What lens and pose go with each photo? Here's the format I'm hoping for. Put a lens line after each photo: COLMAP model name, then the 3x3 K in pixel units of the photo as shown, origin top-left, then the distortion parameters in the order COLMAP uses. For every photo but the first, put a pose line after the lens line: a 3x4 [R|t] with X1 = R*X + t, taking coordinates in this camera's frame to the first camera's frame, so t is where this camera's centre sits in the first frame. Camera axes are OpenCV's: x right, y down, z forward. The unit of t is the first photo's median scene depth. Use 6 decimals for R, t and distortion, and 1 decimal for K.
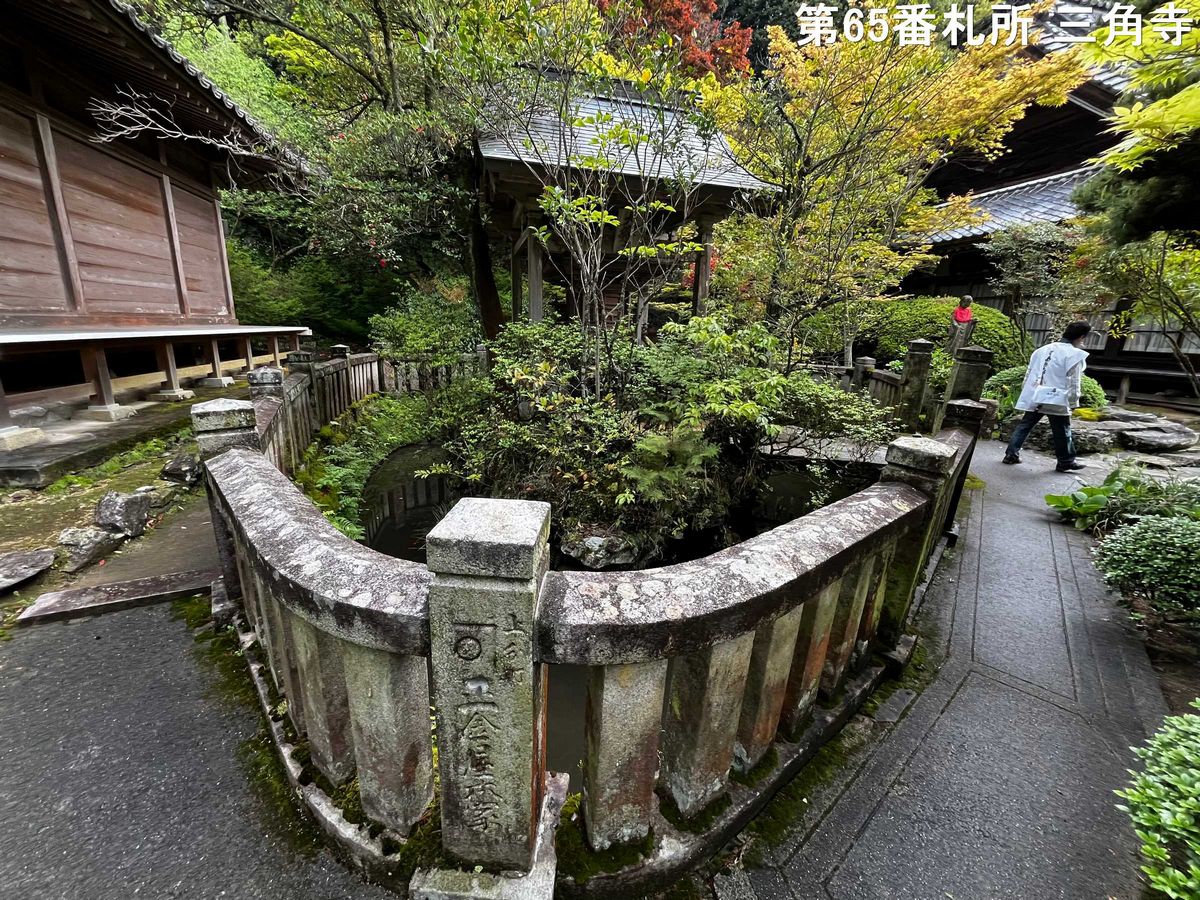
lens RADIAL K [[481.9, 0, 600.0], [0, 481.9, 450.0], [0, 0, 1]] dist [-0.001748, -0.000596]
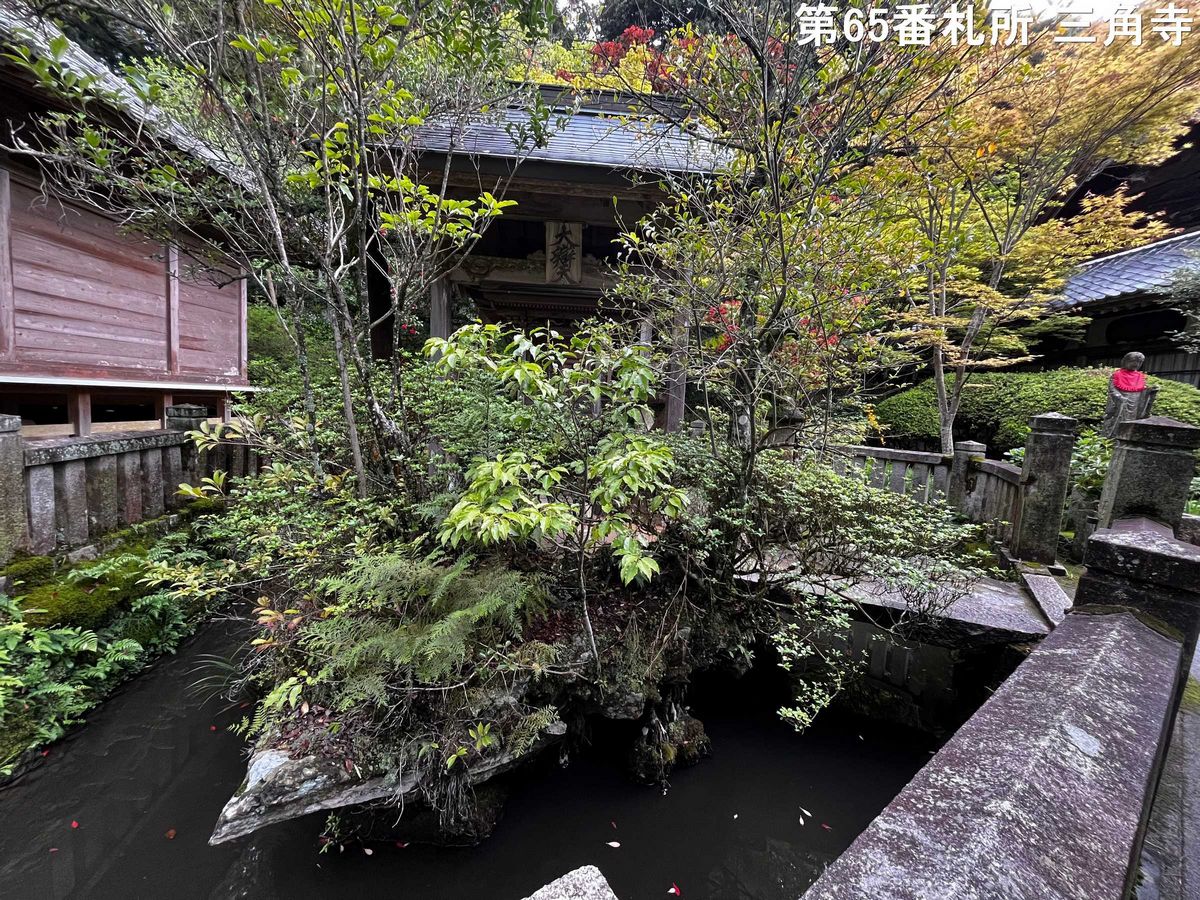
lens RADIAL K [[481.9, 0, 600.0], [0, 481.9, 450.0], [0, 0, 1]] dist [-0.001748, -0.000596]
pose [[0.977995, 0.040928, -0.204572, 0.195768], [-0.073781, 0.985054, -0.155646, -0.036783], [0.195144, 0.167315, 0.966398, 0.255029]]
